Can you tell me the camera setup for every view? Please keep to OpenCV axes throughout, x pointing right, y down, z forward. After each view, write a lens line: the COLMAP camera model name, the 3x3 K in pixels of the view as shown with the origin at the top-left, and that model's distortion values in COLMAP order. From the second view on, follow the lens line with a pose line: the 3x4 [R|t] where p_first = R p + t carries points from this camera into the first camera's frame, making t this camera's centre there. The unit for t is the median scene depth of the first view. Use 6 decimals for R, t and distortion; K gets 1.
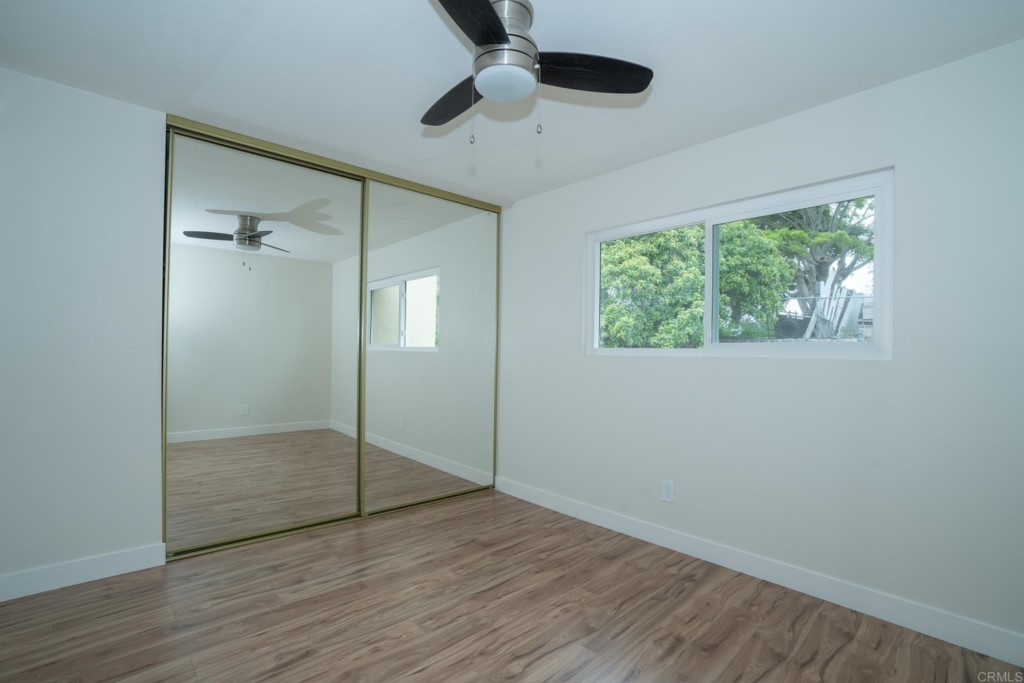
lens RADIAL K [[467.8, 0, 512.0], [0, 467.8, 341.5], [0, 0, 1]] dist [-0.076490, 0.032782]
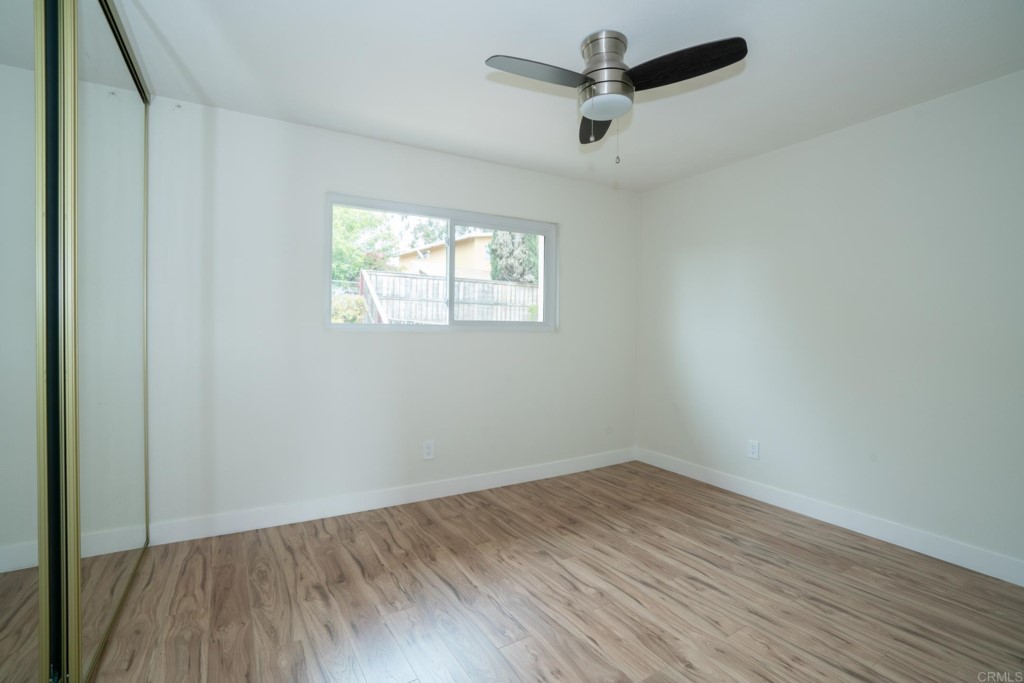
lens RADIAL K [[478.0, 0, 512.0], [0, 478.0, 341.5], [0, 0, 1]] dist [-0.073400, 0.036342]
pose [[0.203061, -0.032036, 0.978642, -0.783311], [-0.024298, 0.998992, 0.037744, 0.025641], [-0.978865, -0.031443, 0.202077, 0.639019]]
